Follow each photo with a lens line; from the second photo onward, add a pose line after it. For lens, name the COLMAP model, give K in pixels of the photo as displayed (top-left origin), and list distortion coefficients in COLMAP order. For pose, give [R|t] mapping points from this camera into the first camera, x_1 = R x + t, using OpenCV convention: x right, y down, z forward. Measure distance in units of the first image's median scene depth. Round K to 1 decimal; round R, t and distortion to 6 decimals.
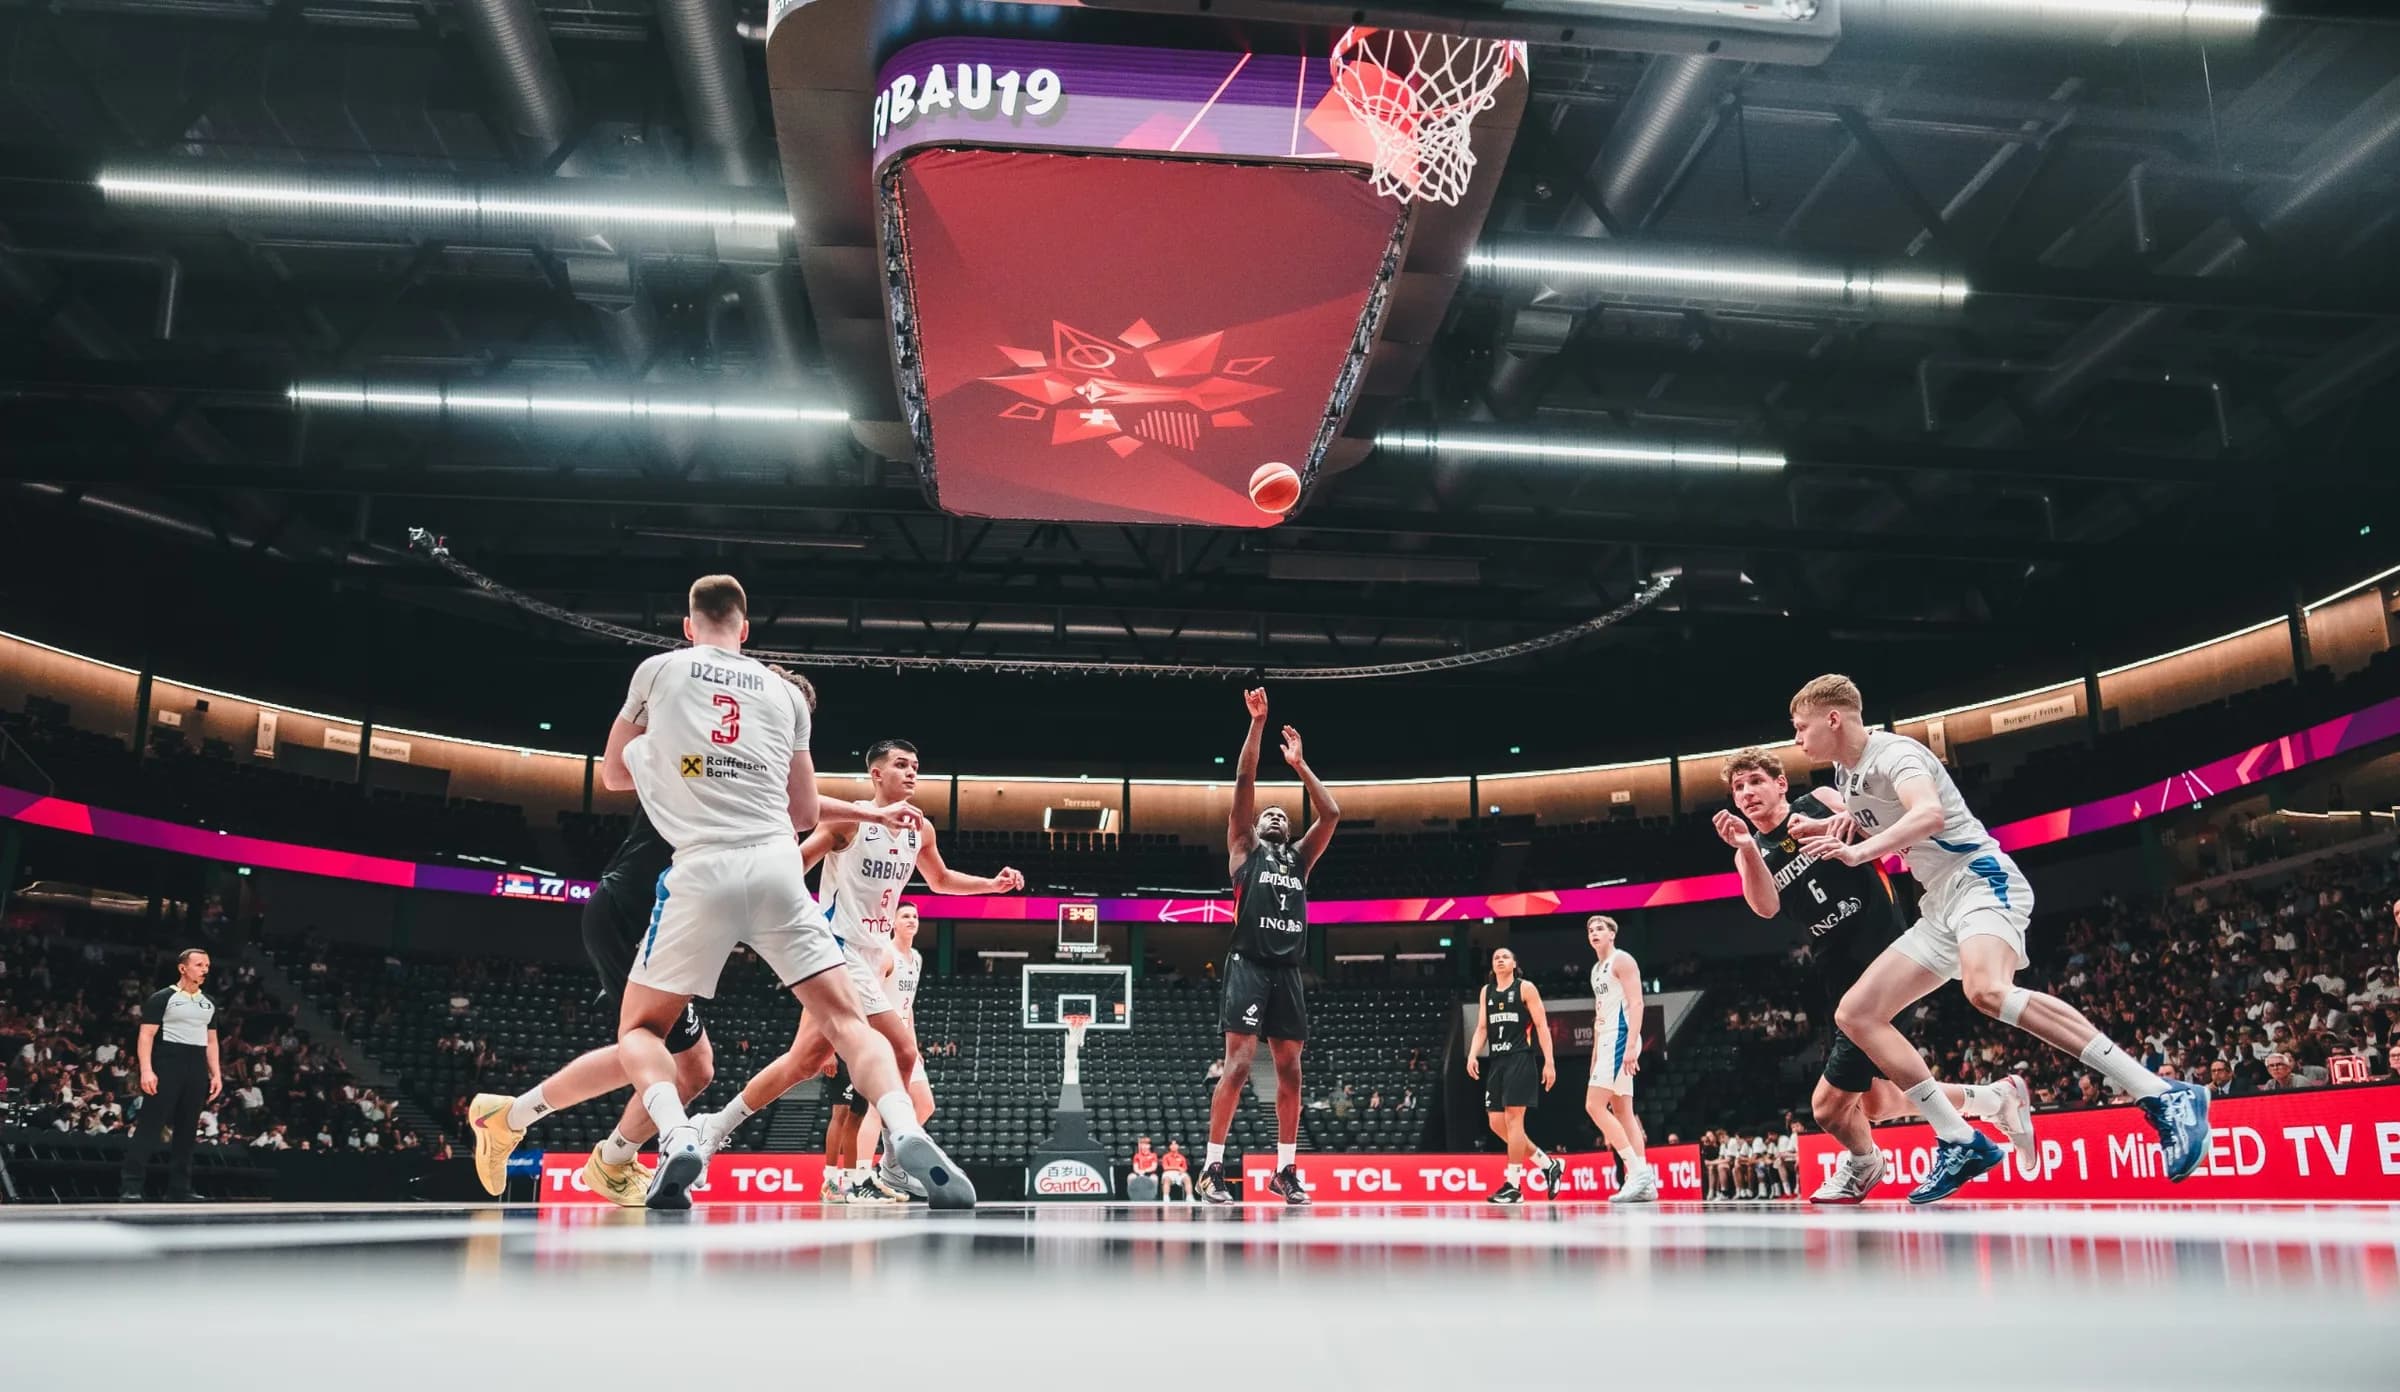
lens RADIAL K [[1698.2, 0, 1189.2], [0, 1698.2, 816.8], [0, 0, 1]] dist [-0.041758, 0.047901]
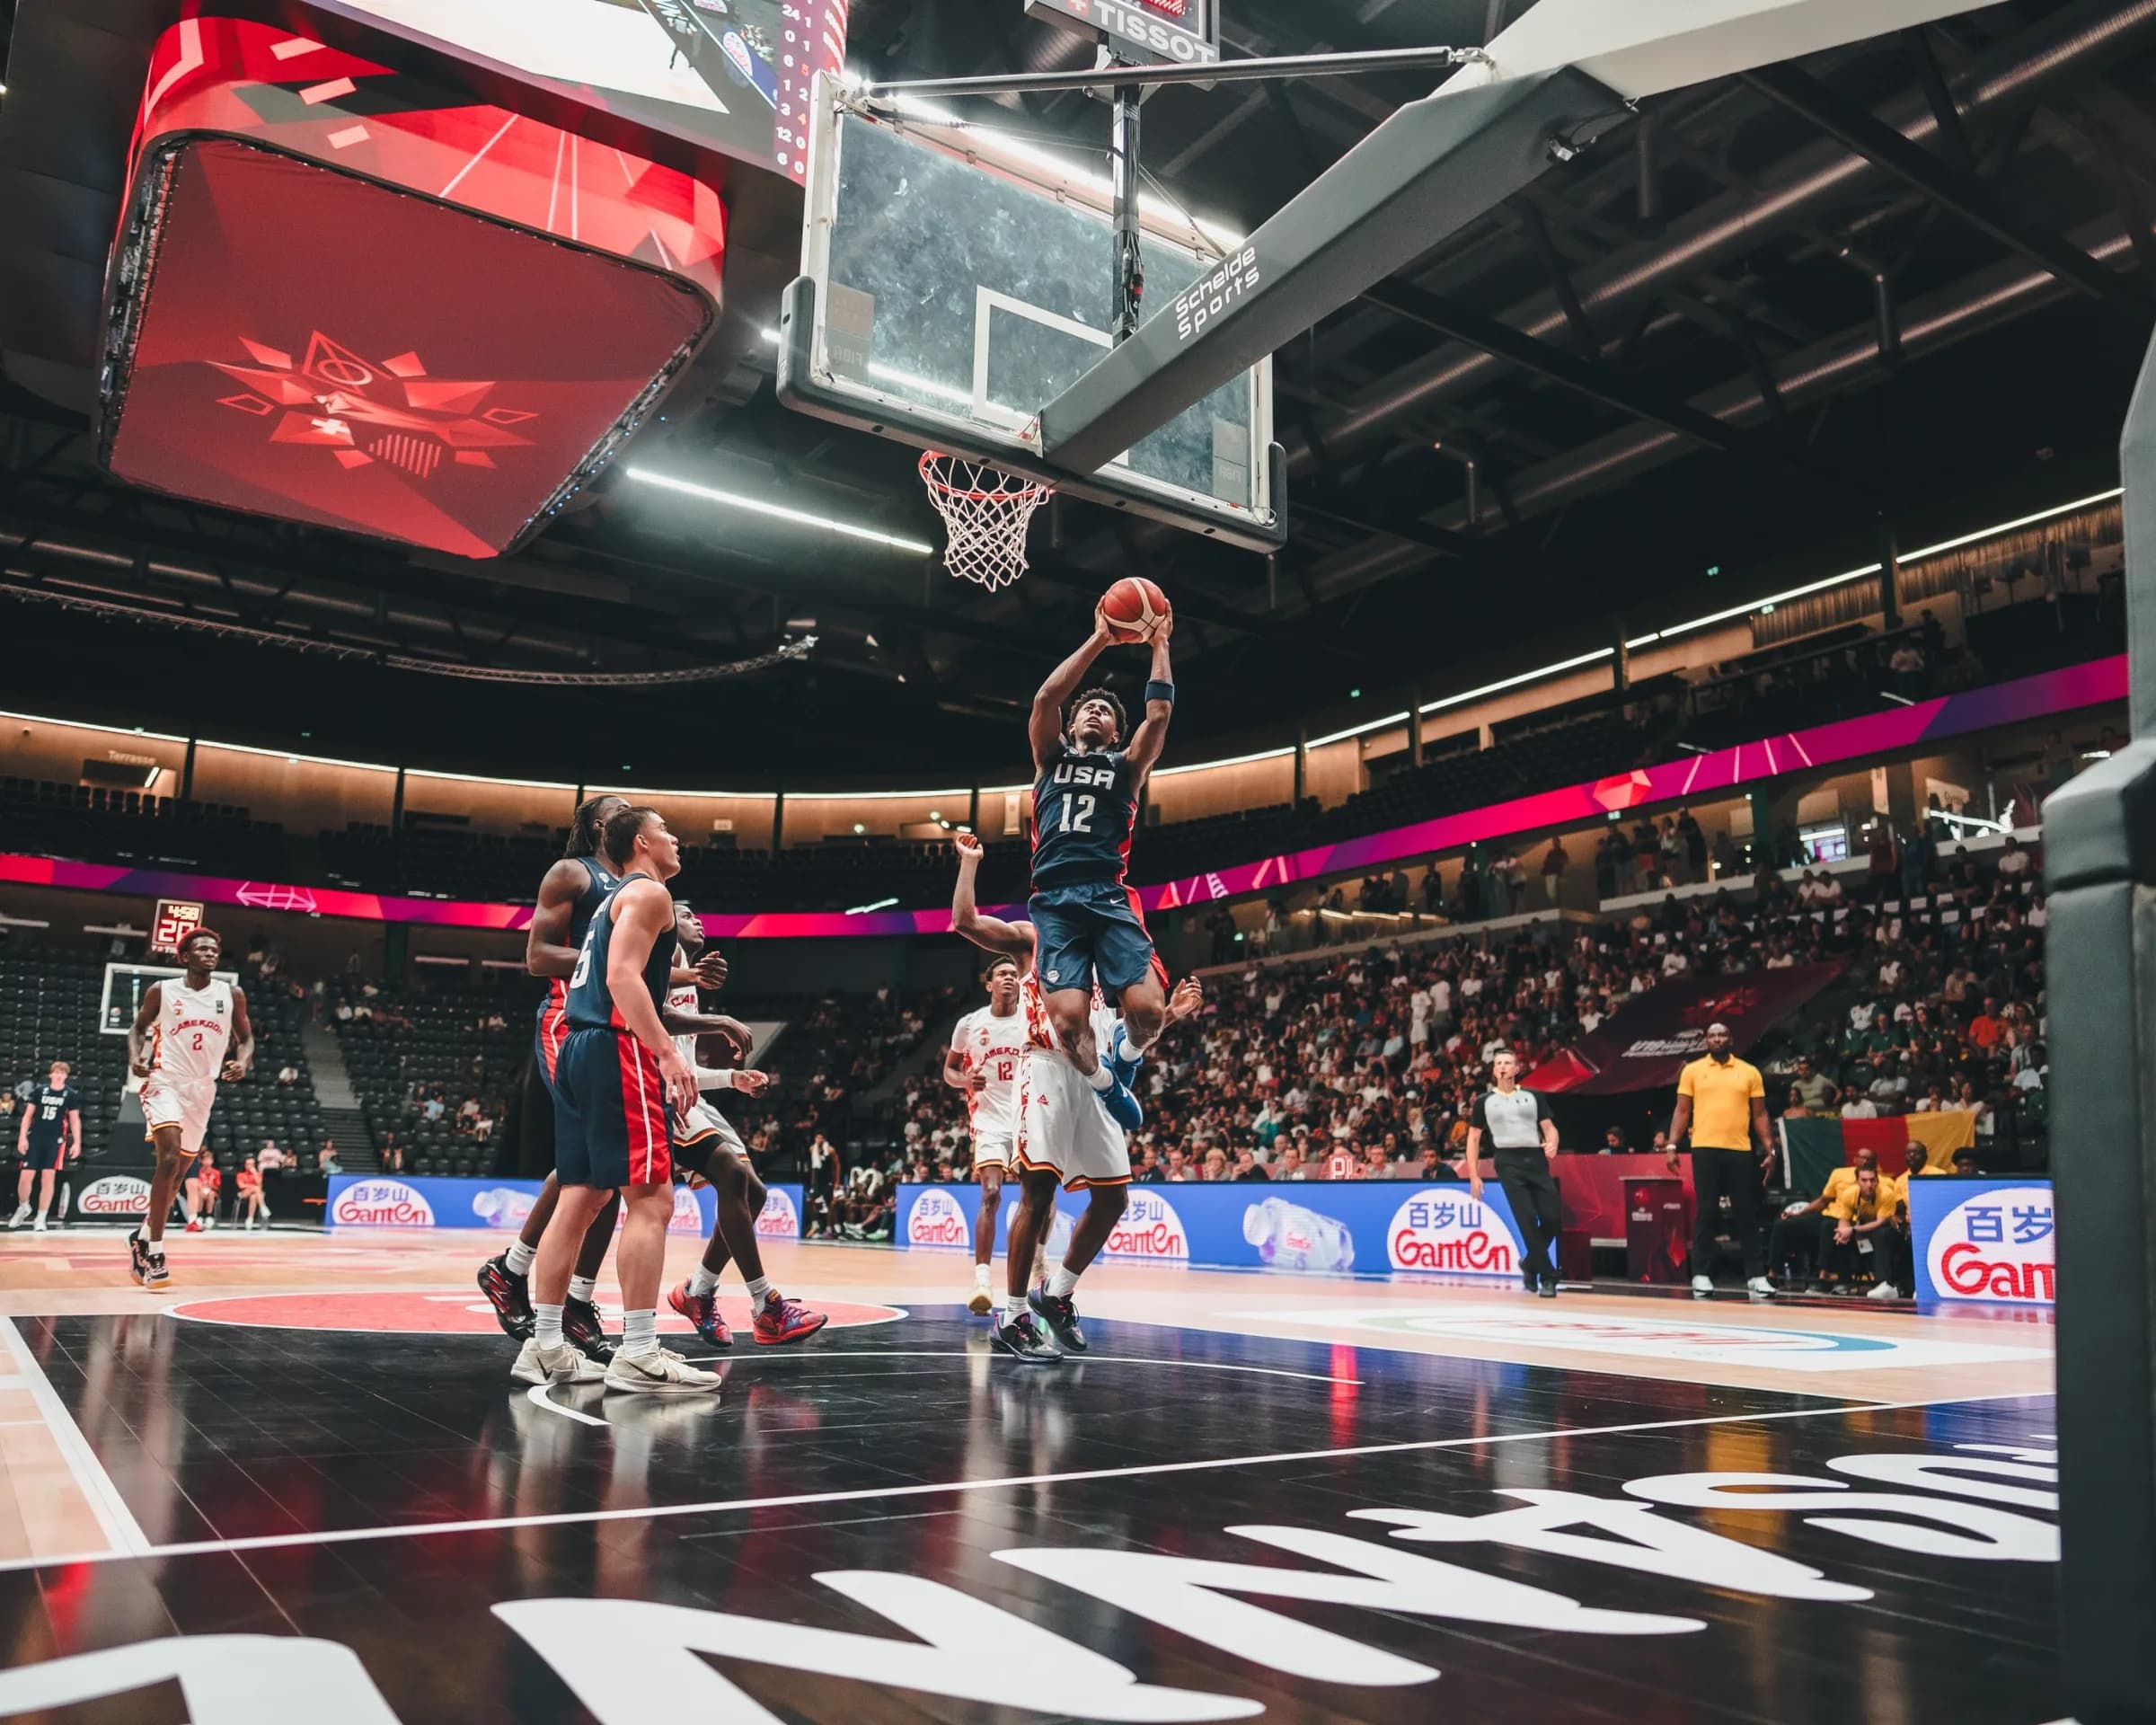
lens RADIAL K [[1694.3, 0, 1077.7], [0, 1694.3, 857.0], [0, 0, 1]] dist [-0.051306, 0.064982]
pose [[0.882395, 0.112449, 0.456874, -0.041991], [-0.121974, 0.992495, -0.008704, -0.018471], [-0.454424, -0.048047, 0.889489, -0.020478]]
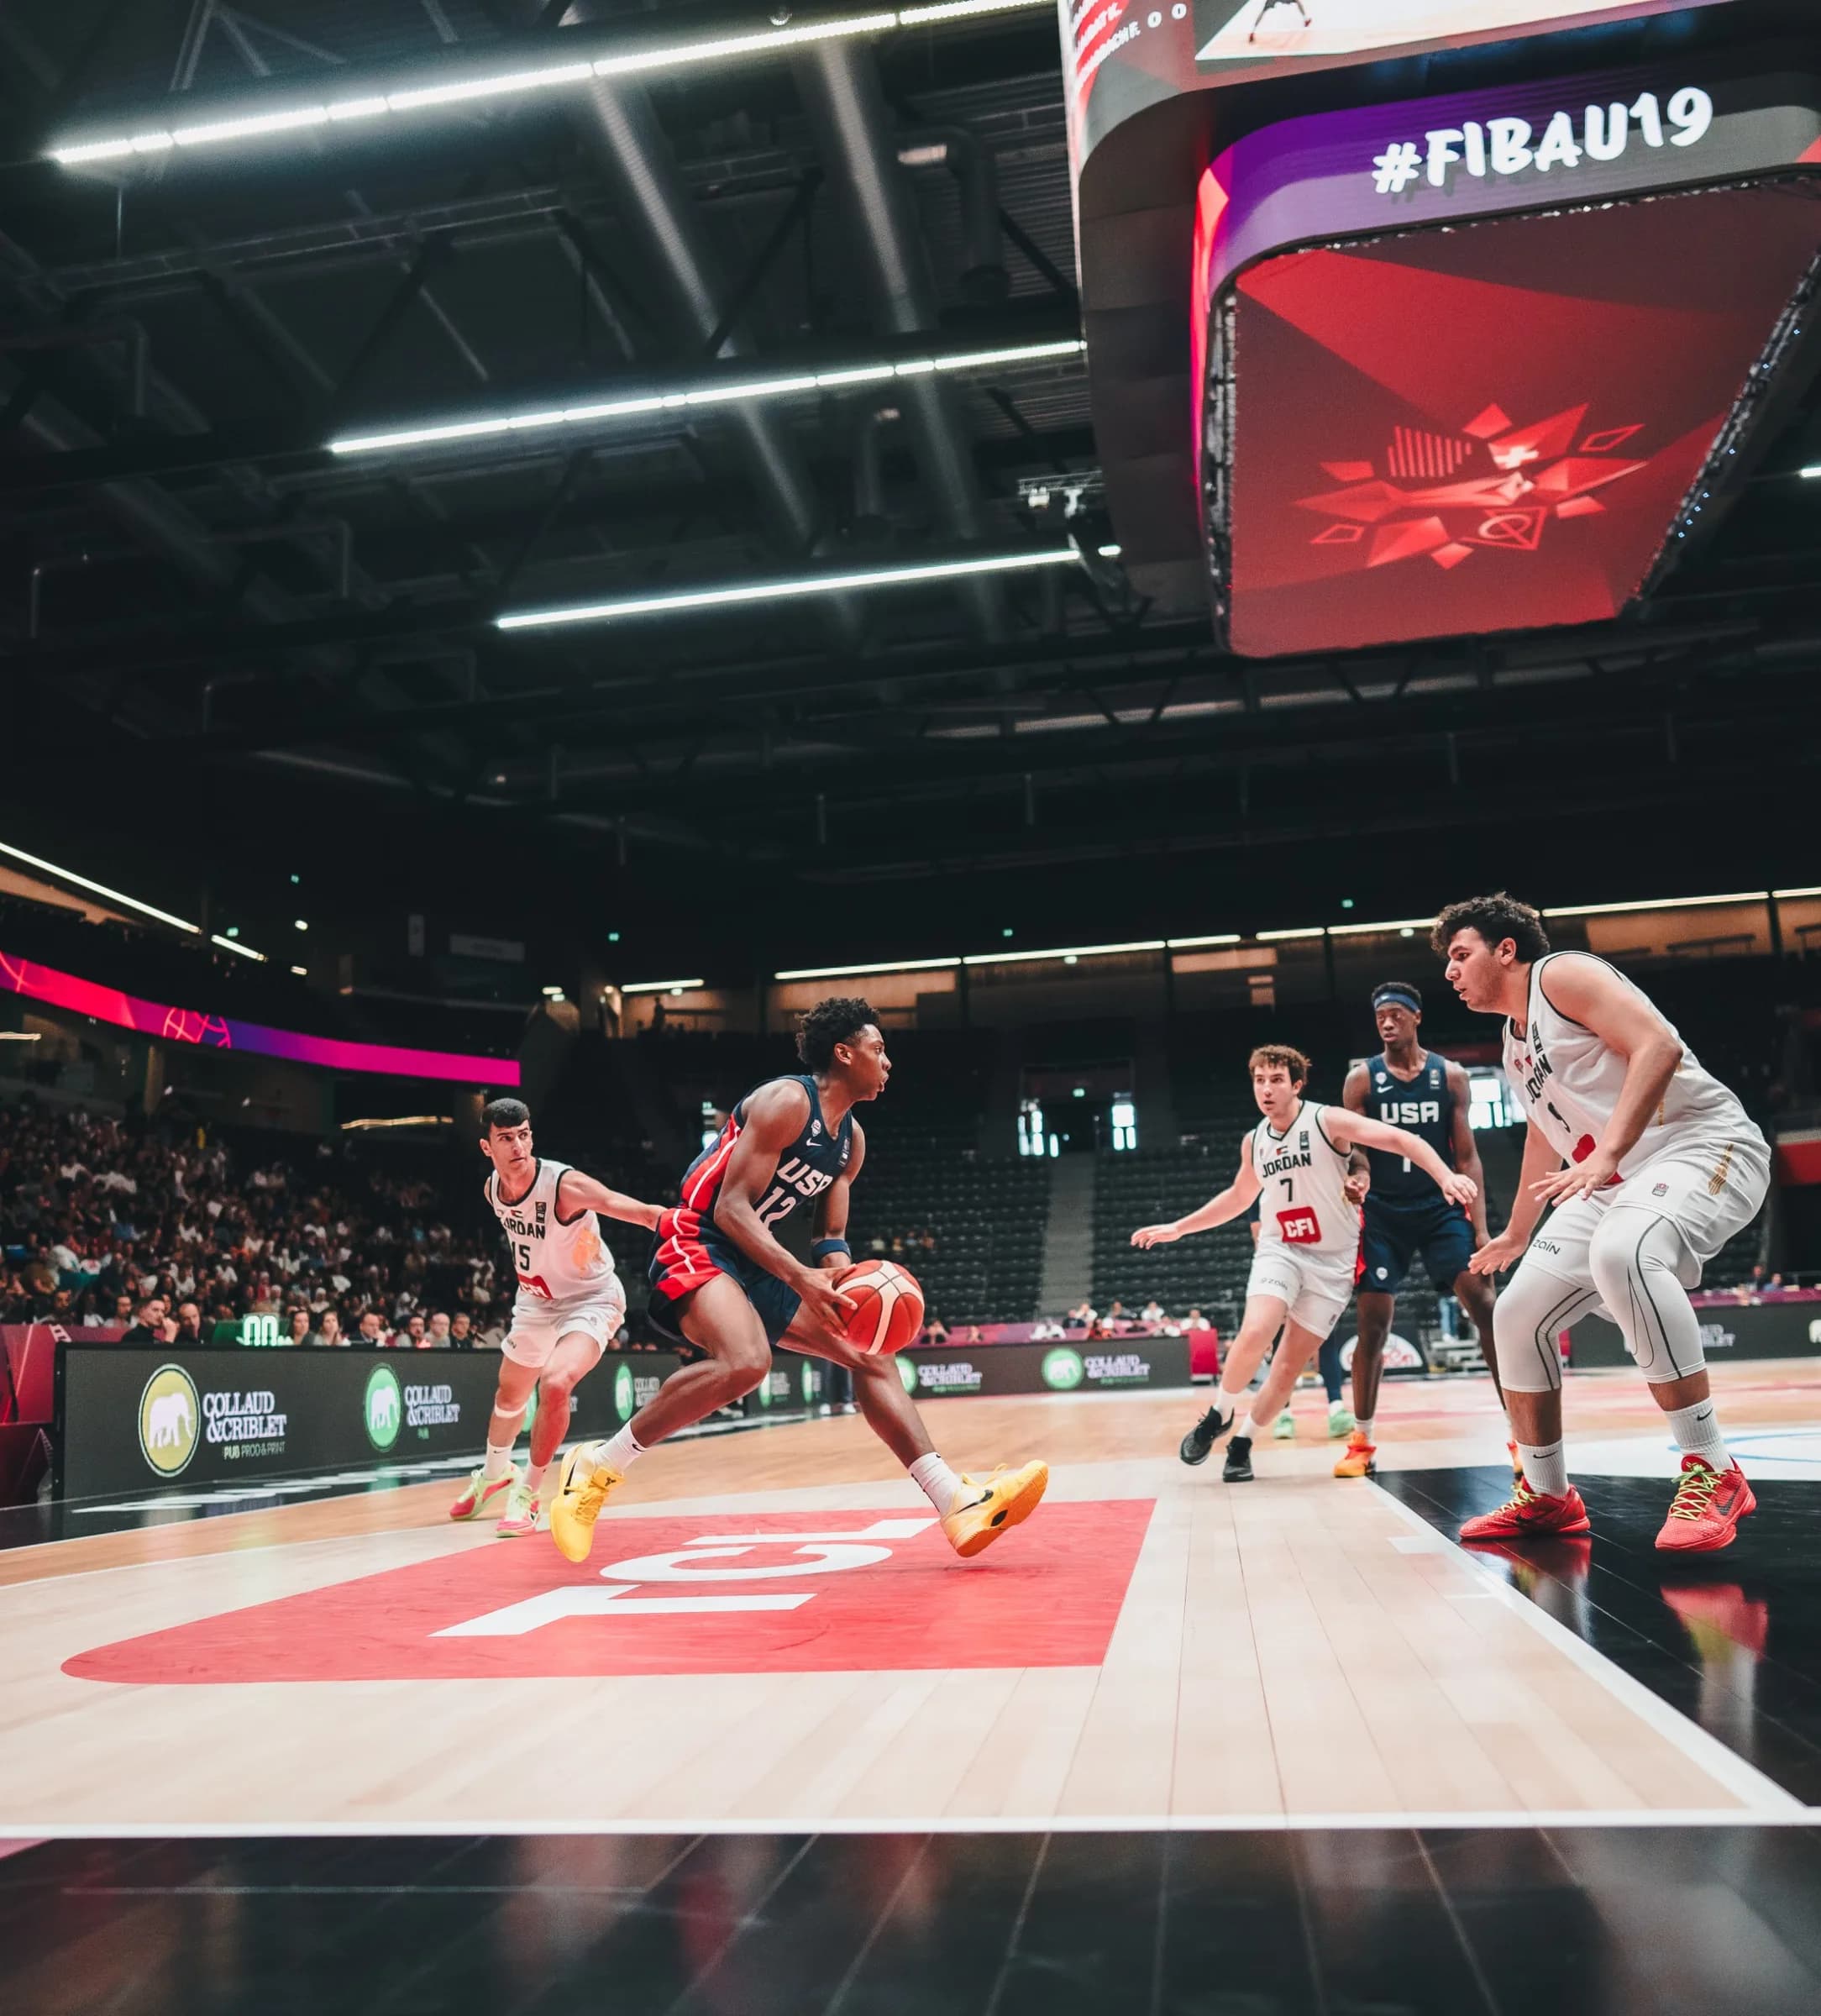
lens RADIAL K [[1807.4, 0, 901.2], [0, 1807.4, 1083.5], [0, 0, 1]] dist [-0.039166, 0.057891]
pose [[-0.963083, 0.087434, 0.254609, 0.018066], [-0.010369, 0.933037, -0.359630, 0.175387], [-0.269004, -0.348994, -0.897686, 0.839529]]
